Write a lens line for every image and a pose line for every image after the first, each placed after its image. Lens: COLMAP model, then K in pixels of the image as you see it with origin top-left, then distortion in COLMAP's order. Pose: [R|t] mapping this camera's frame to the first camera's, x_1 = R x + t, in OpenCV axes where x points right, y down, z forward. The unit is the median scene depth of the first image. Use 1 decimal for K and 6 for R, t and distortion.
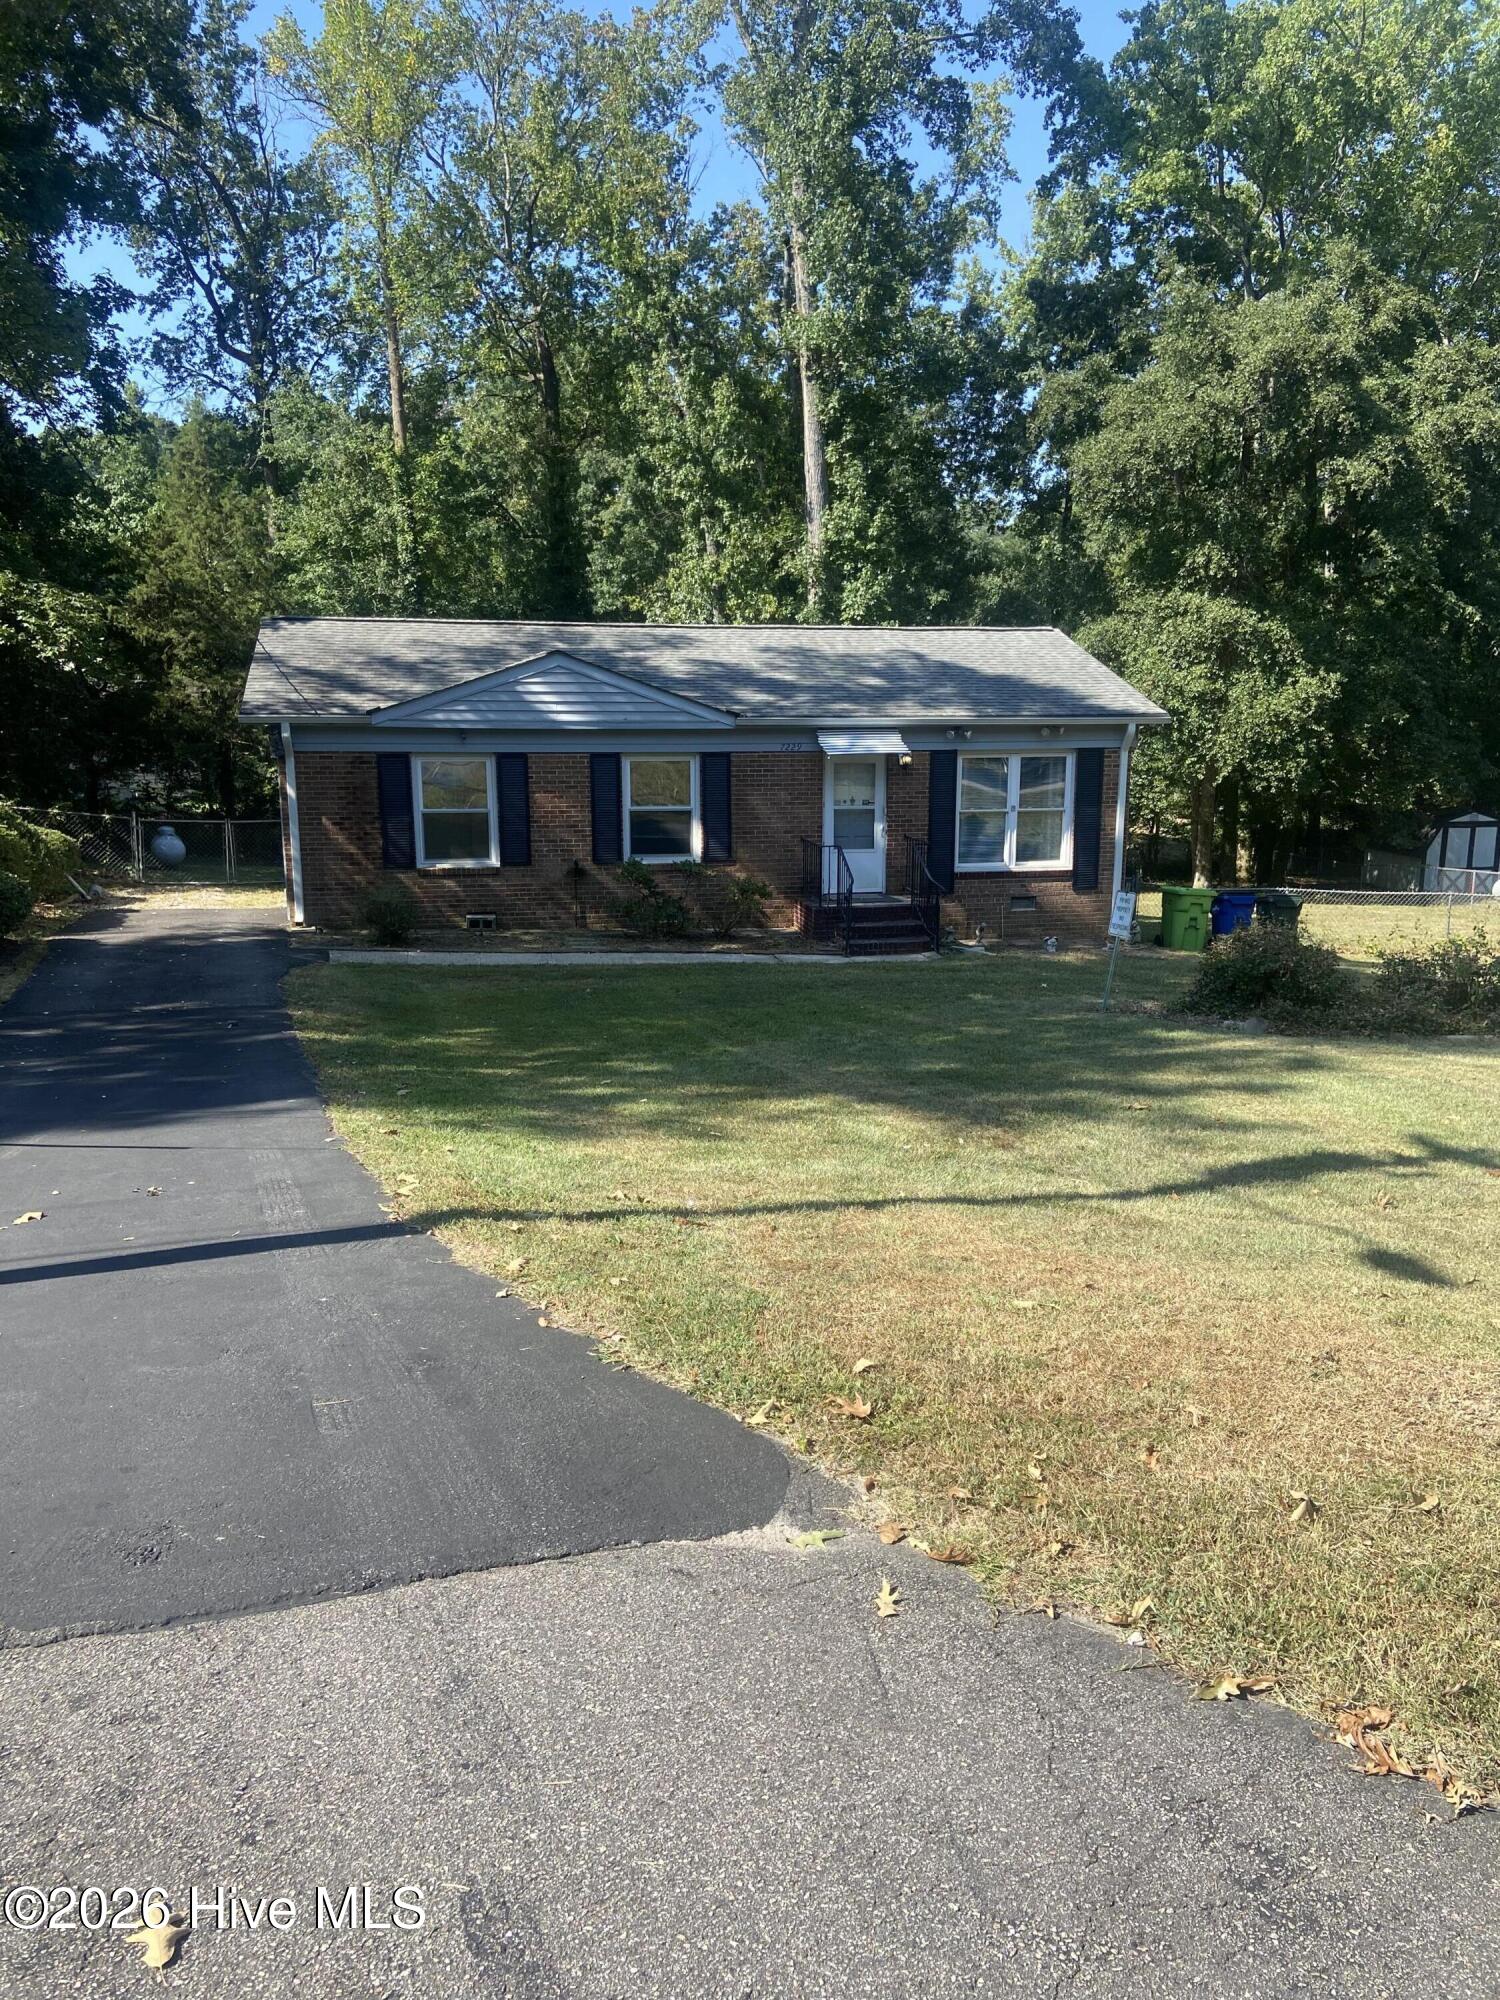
lens RADIAL K [[1510.6, 0, 750.7], [0, 1510.6, 1002.9], [0, 0, 1]] dist [0.067366, -0.046410]
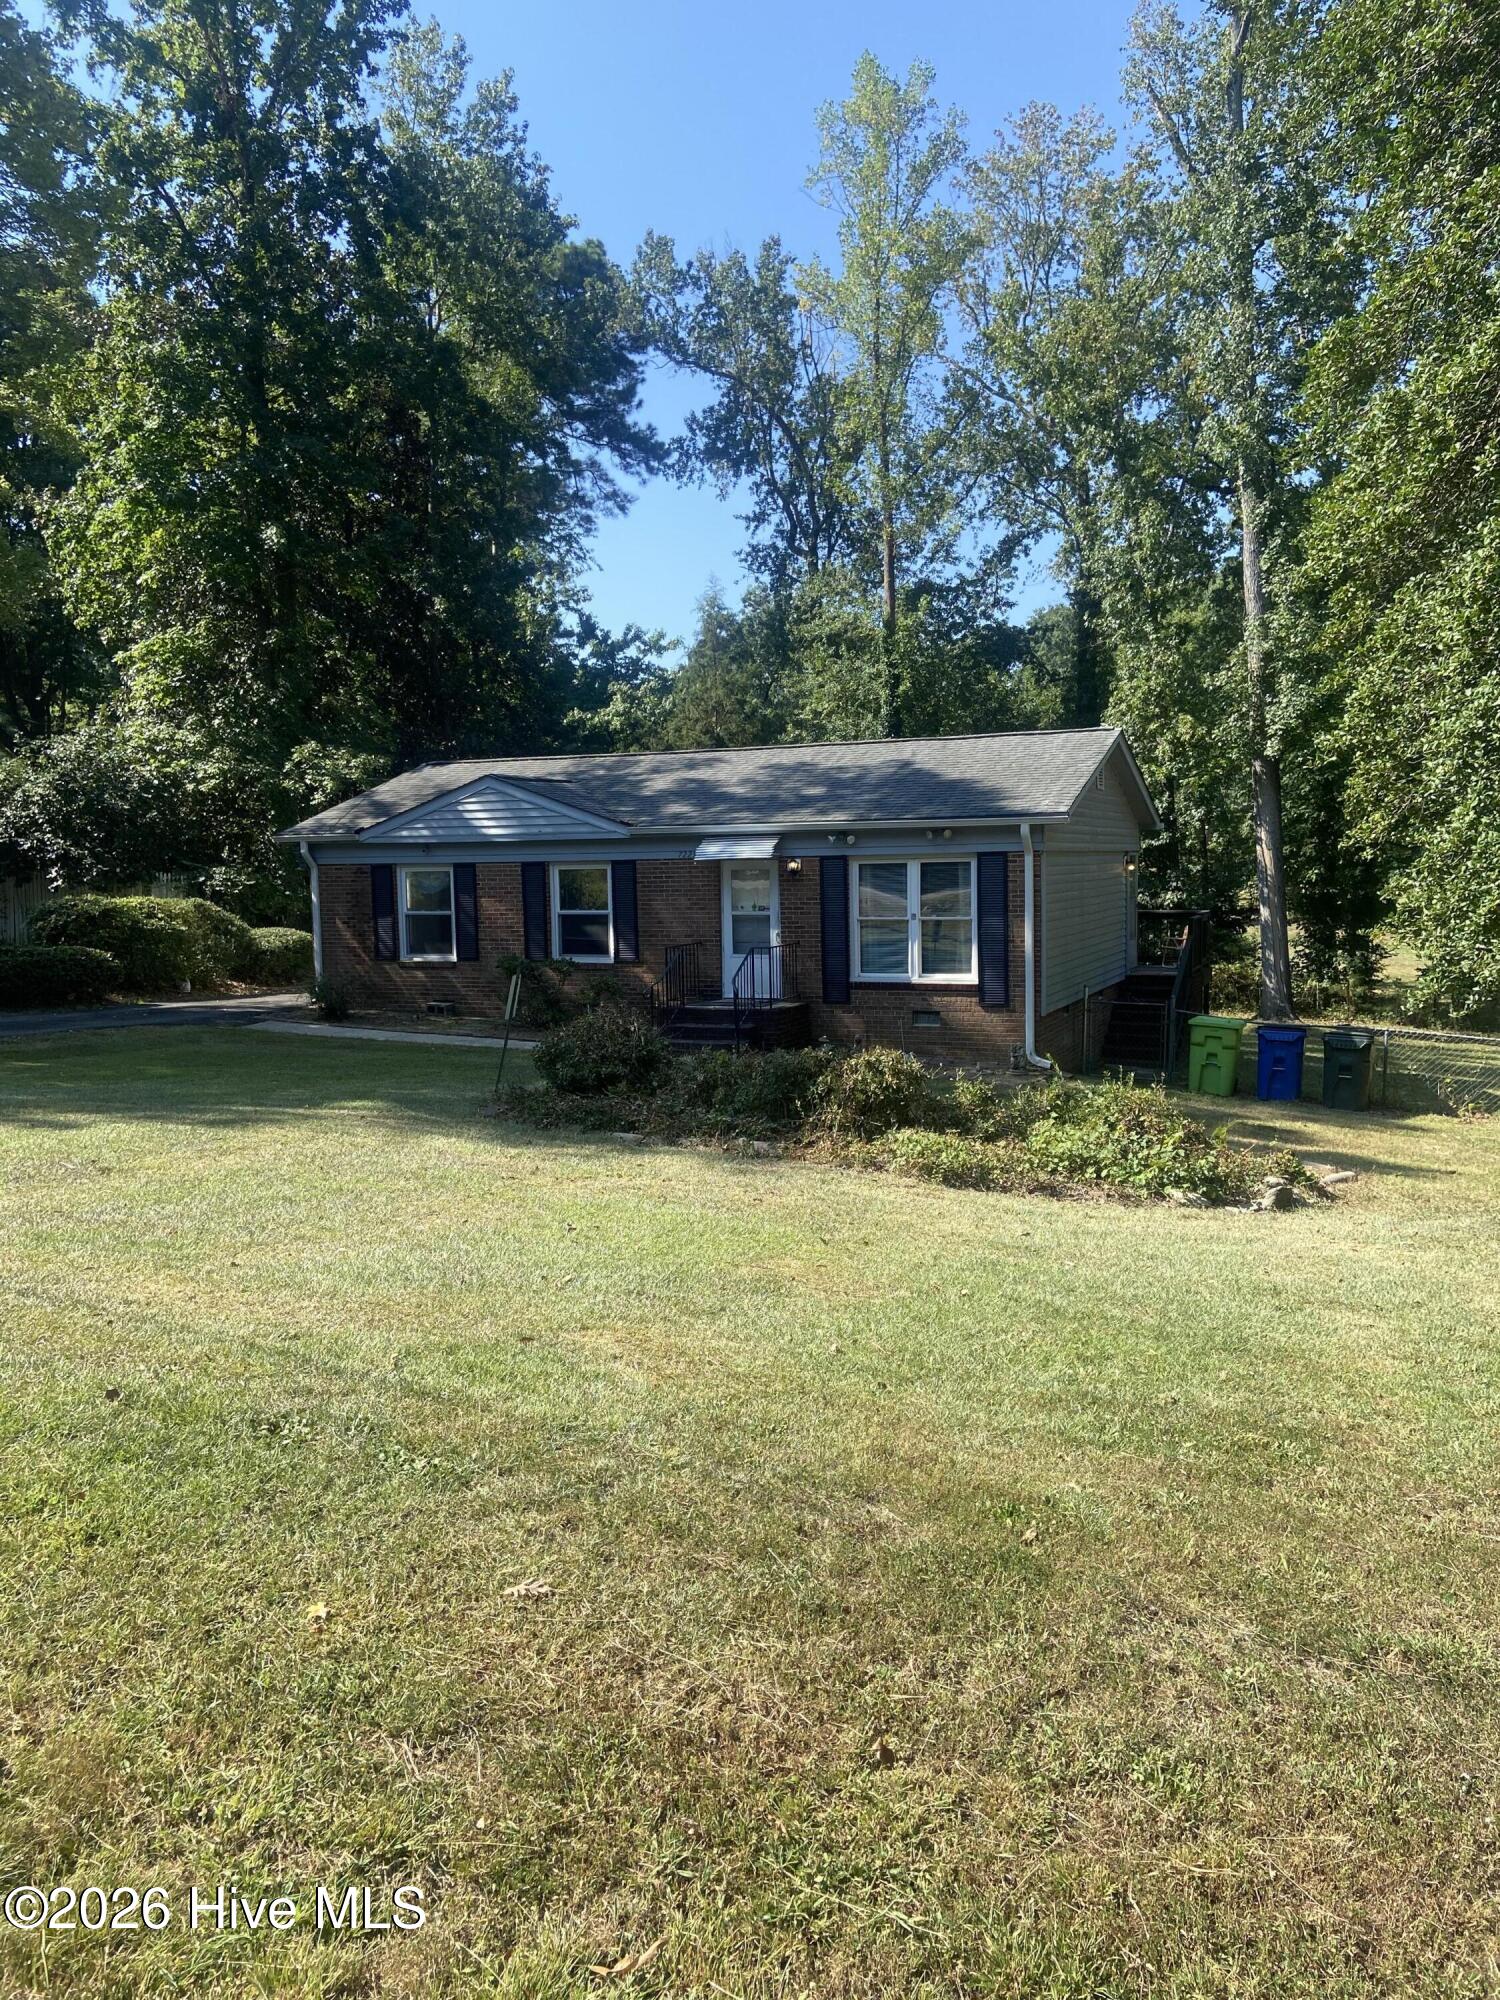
lens RADIAL K [[1510.6, 0, 750.3], [0, 1510.6, 996.1], [0, 0, 1]] dist [0.067366, -0.046410]
pose [[0.808972, 0.034220, -0.586850, 0.666477], [-0.097433, 0.992301, -0.076450, 0.002080], [0.579716, 0.119024, 0.806078, 0.200108]]
